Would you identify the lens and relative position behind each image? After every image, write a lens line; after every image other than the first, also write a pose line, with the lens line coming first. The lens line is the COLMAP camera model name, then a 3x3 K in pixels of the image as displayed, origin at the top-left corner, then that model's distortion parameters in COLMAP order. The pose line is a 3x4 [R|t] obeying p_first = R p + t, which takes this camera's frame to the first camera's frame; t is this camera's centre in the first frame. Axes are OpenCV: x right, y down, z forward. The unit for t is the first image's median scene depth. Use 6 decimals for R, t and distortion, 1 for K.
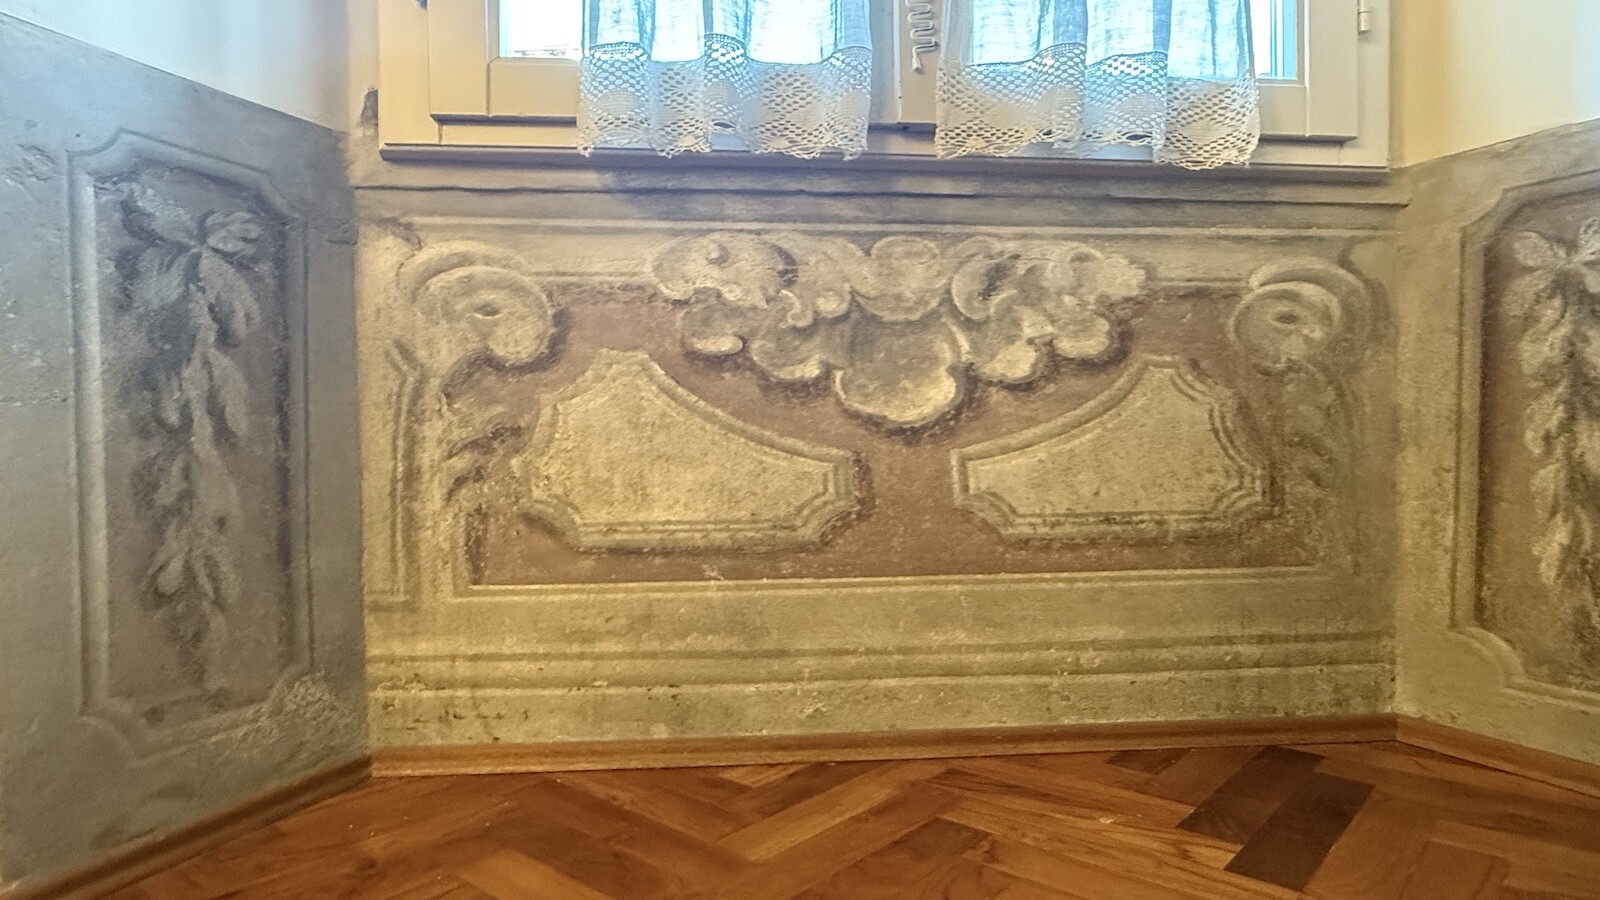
lens RADIAL K [[983.8, 0, 800.7], [0, 983.8, 459.3], [0, 0, 1]] dist [0.004595, -0.001673]
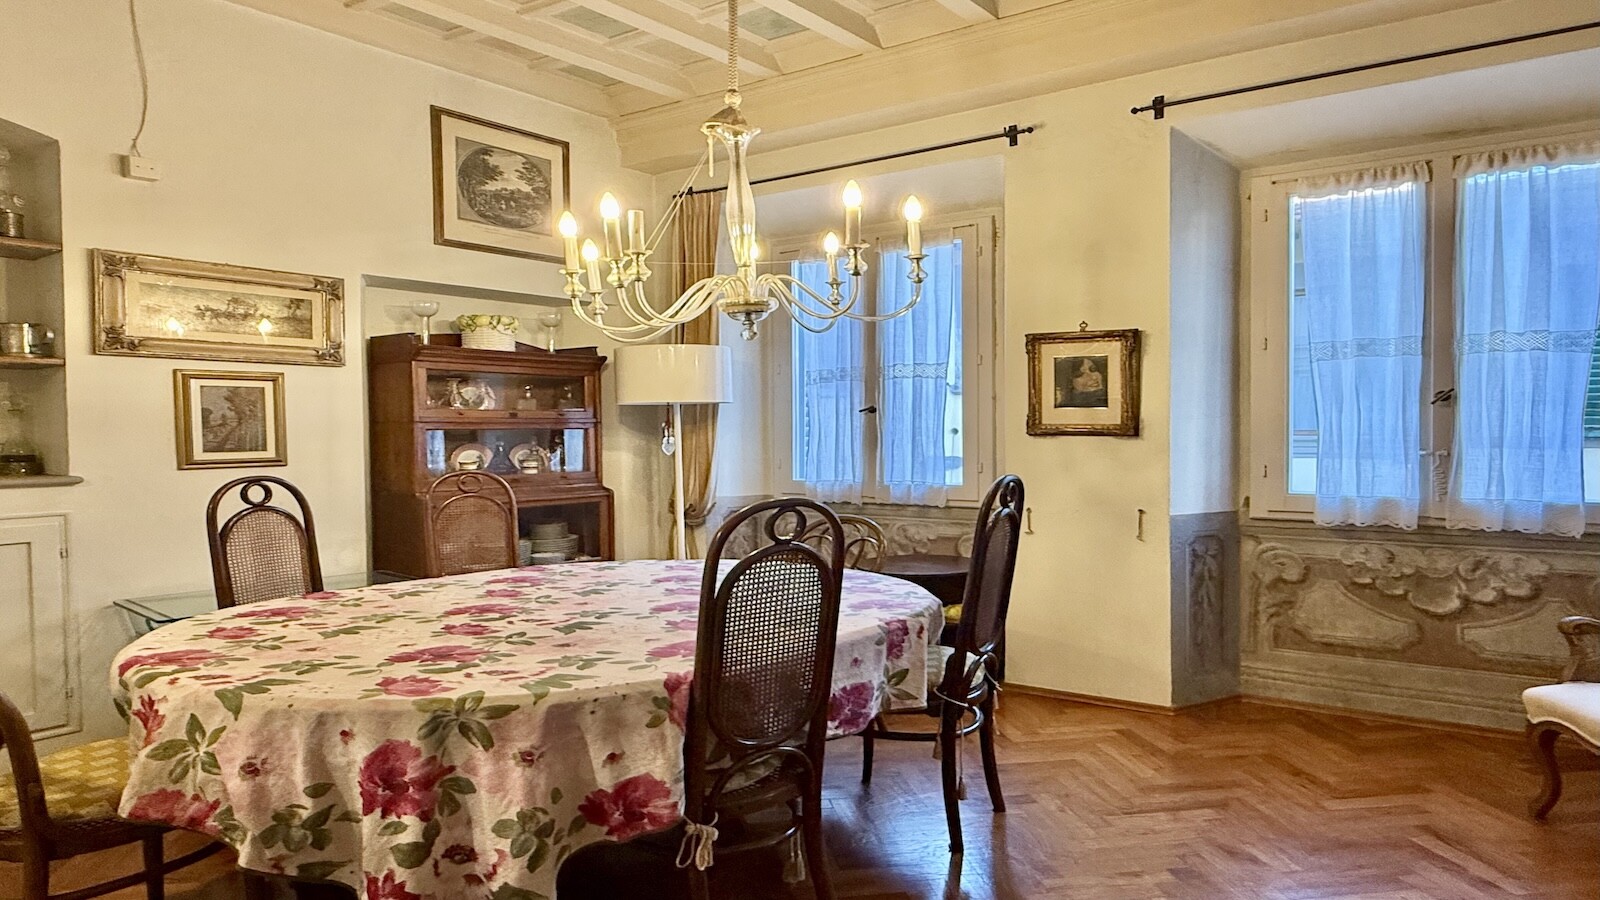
lens RADIAL K [[983.8, 0, 800.7], [0, 983.8, 459.3], [0, 0, 1]] dist [0.004595, -0.001673]
pose [[0.766369, 0.022042, -0.642022, 0.527239], [-0.012250, 0.999731, 0.019701, -0.528824], [0.642284, -0.007234, 0.766433, -2.437105]]
